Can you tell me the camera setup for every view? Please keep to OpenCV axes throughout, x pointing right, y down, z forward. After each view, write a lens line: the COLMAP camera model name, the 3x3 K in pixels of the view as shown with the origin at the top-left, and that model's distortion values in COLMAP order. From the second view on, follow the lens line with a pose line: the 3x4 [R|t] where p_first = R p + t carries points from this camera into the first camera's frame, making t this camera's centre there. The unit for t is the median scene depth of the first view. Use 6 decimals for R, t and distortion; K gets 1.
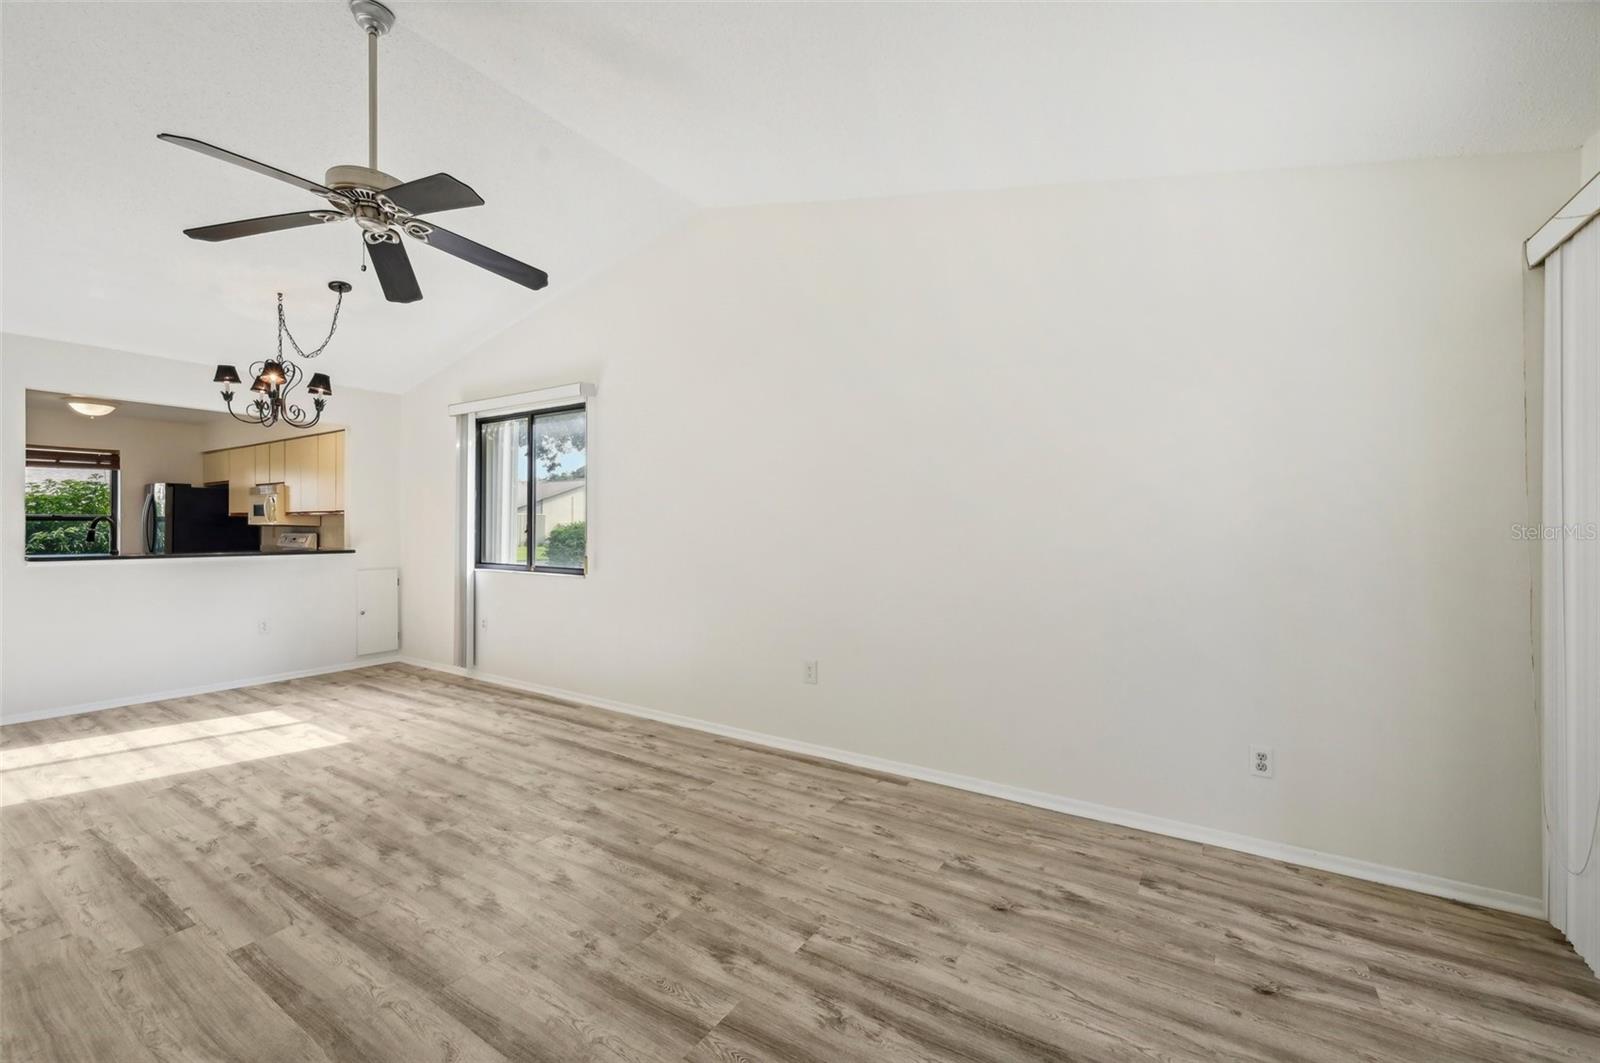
lens RADIAL K [[652.2, 0, 803.7], [0, 652.2, 524.6], [0, 0, 1]] dist [0.000582, 0.000356]
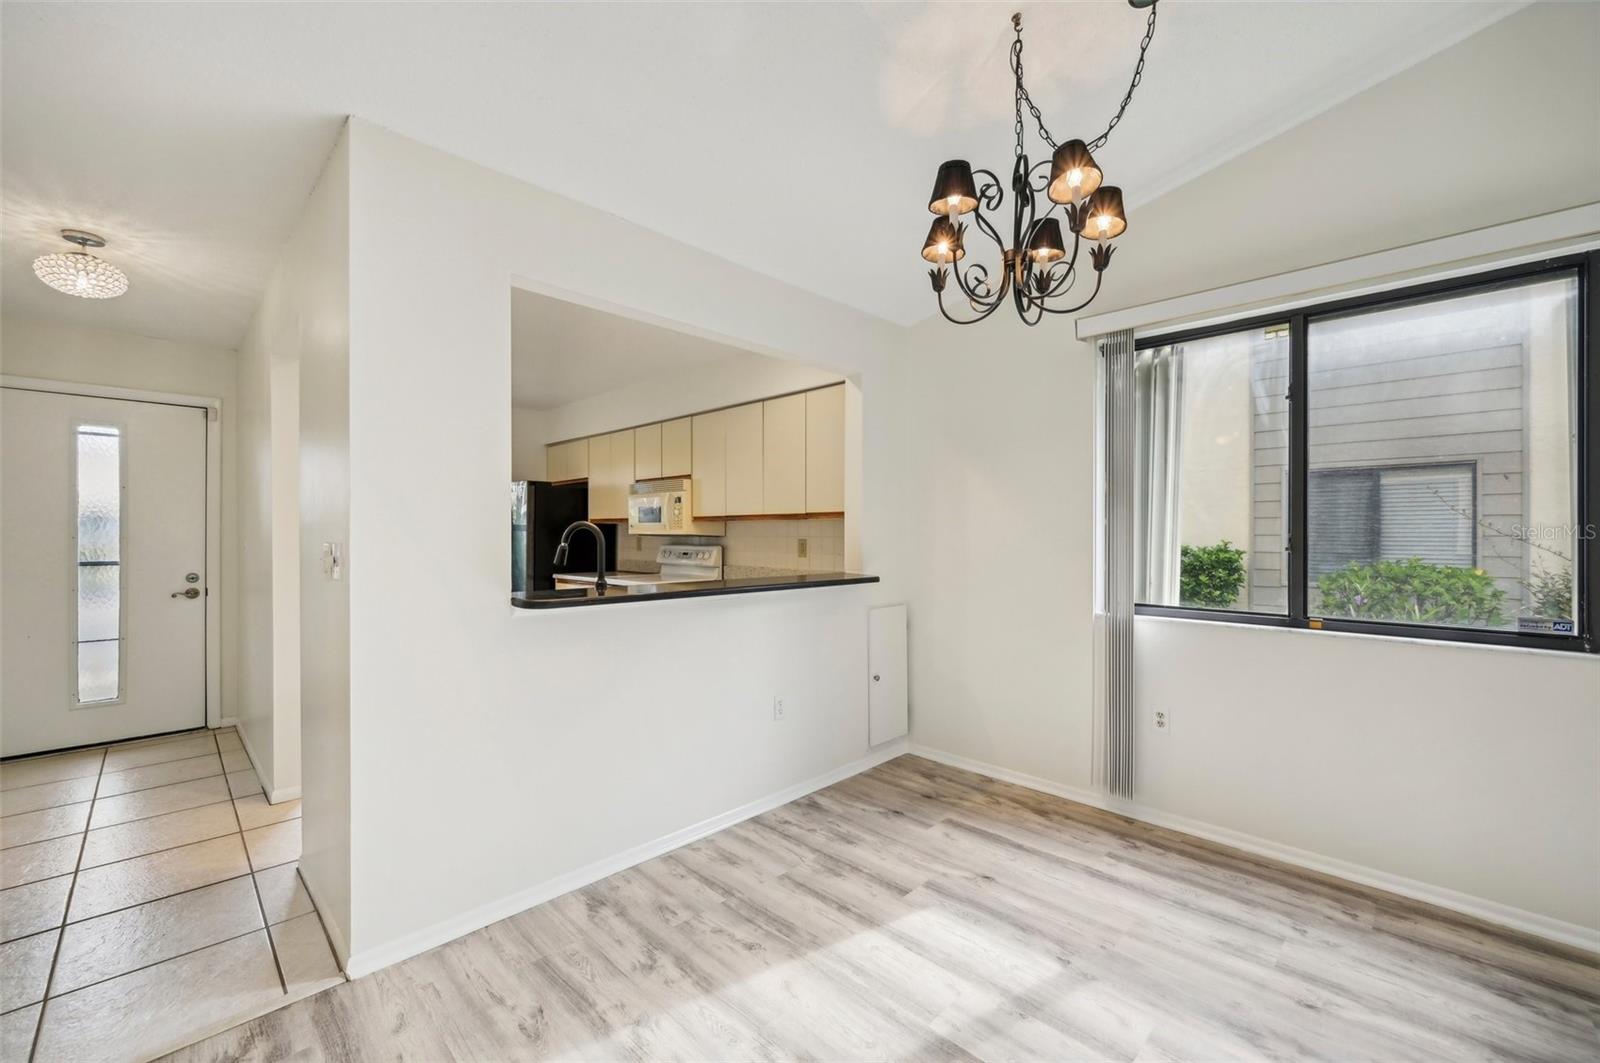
lens RADIAL K [[645.6, 0, 809.3], [0, 645.6, 534.8], [0, 0, 1]] dist [0.000737, -0.000104]
pose [[0.979742, 0.000820, -0.200263, -1.148233], [-0.000380, 0.999997, 0.002237, -0.001621], [0.200265, -0.002116, 0.979740, 0.726105]]
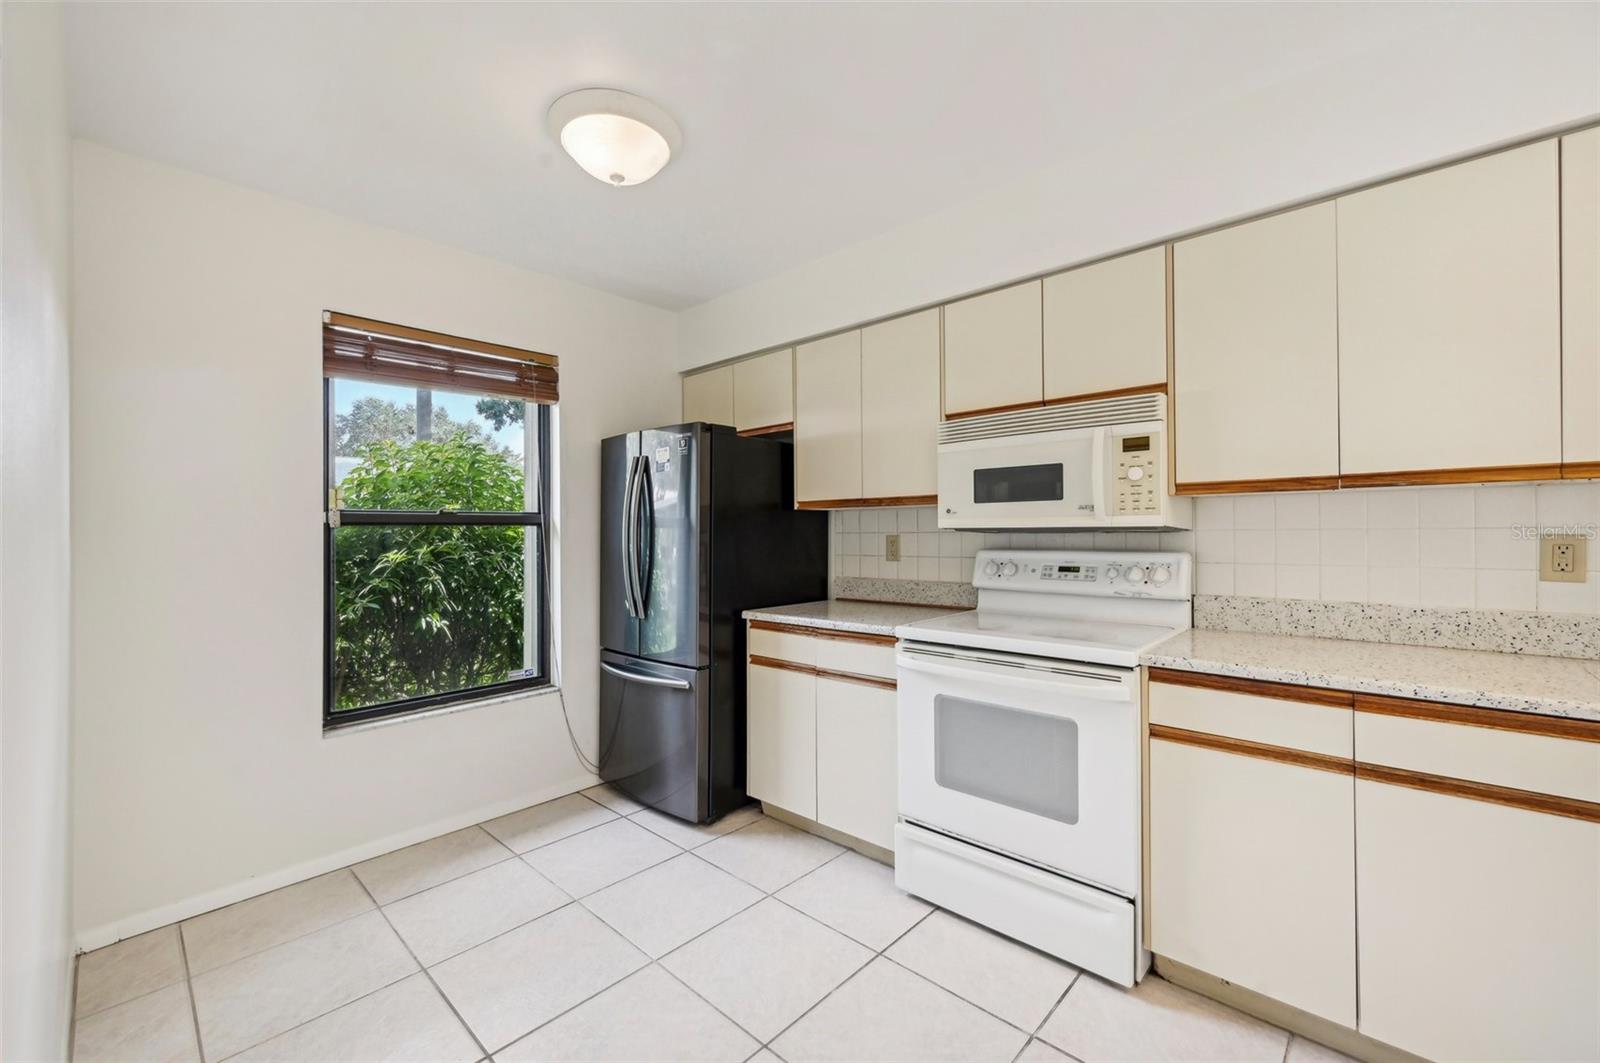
lens RADIAL K [[656.7, 0, 765.3], [0, 656.7, 523.2], [0, 0, 1]] dist [0.063117, 0.000035]
pose [[0.978179, -0.017147, -0.207057, -2.003065], [0.016528, 0.999852, -0.004721, -0.005880], [0.207108, 0.001195, 0.978317, 1.458953]]
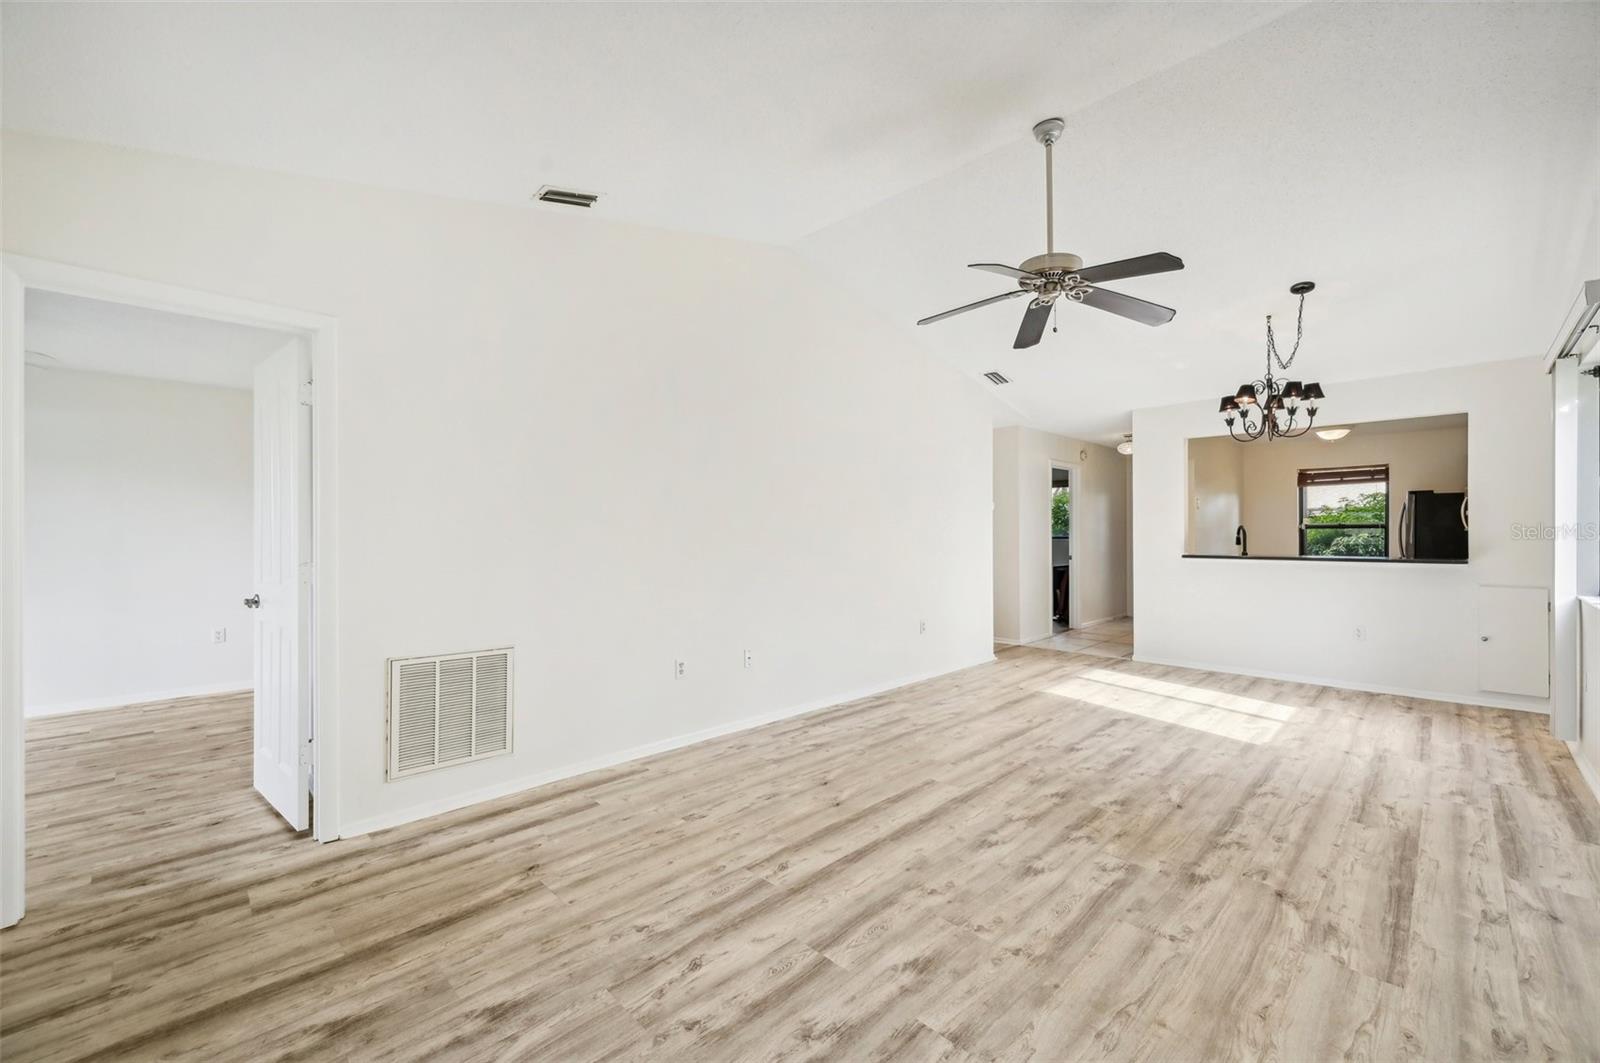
lens RADIAL K [[646.5, 0, 803.8], [0, 646.5, 529.5], [0, 0, 1]] dist [-0.001372, 0.000345]
pose [[-0.216448, -0.008115, -0.976260, 0.537541], [0.004926, 0.999944, -0.009404, 0.005129], [0.976282, -0.006844, -0.216396, 0.646442]]
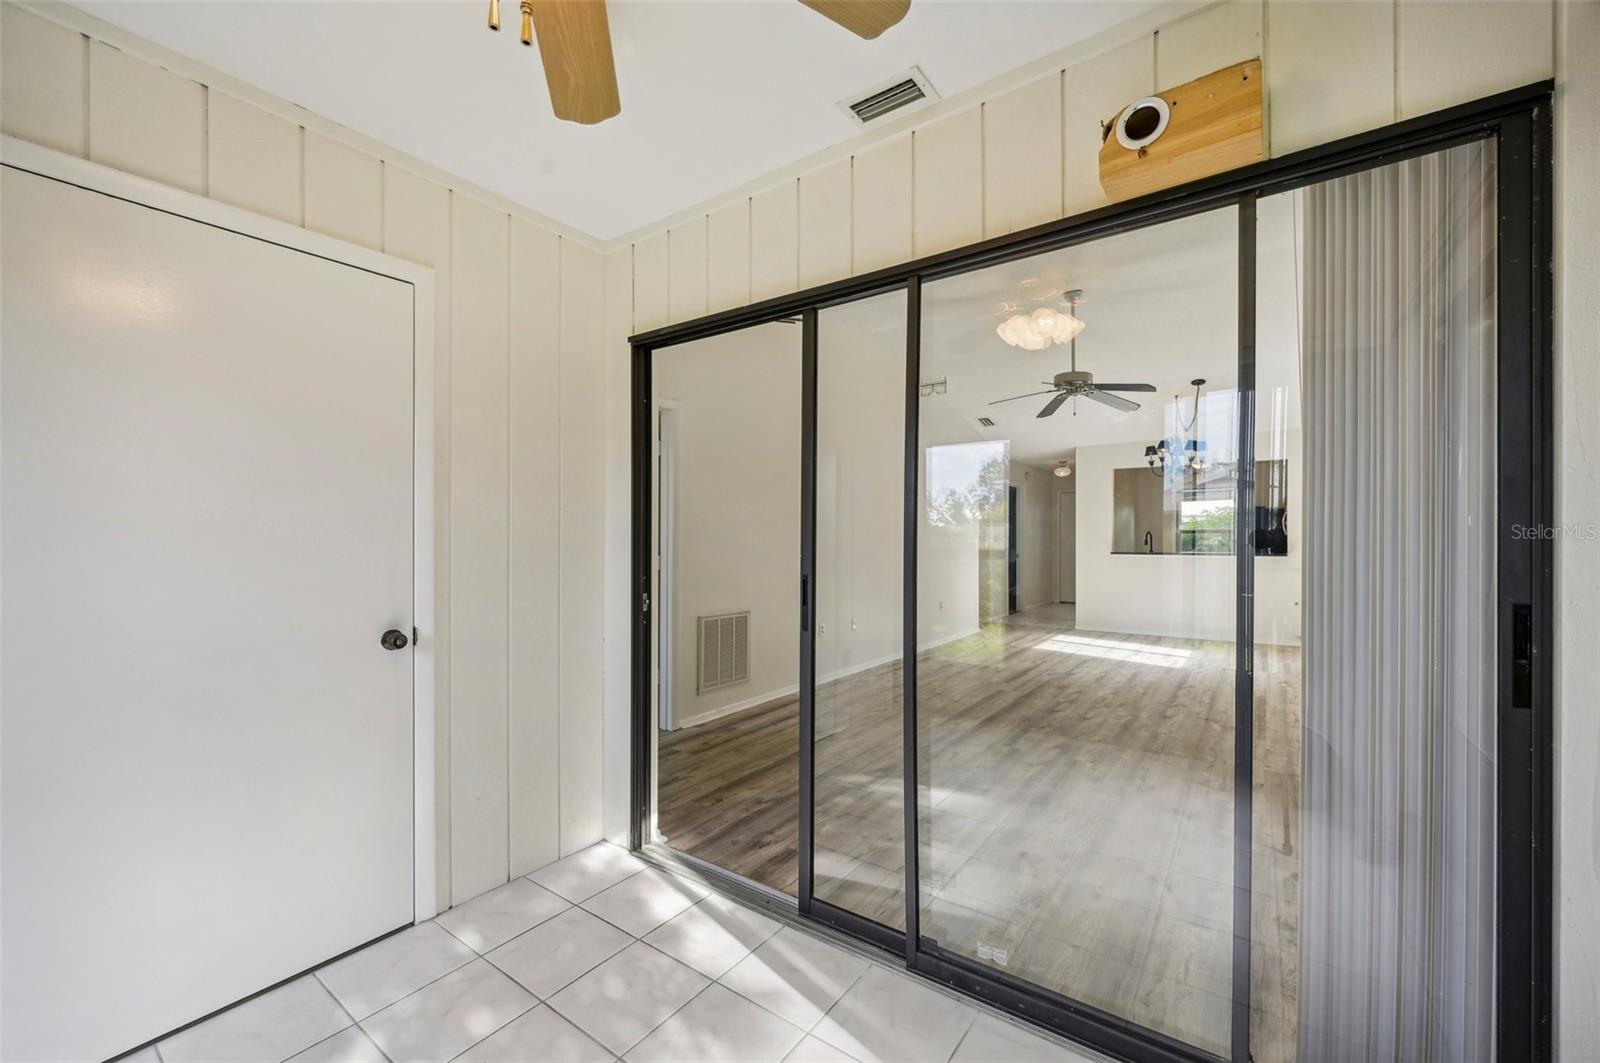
lens RADIAL K [[655.5, 0, 799.4], [0, 655.5, 538.0], [0, 0, 1]] dist [-0.001749, 0.000195]
pose [[-0.054866, -0.000505, -0.998494, 1.209826], [0.007502, 0.999971, -0.000918, 0.002092], [0.998466, -0.007541, -0.054861, 0.189830]]
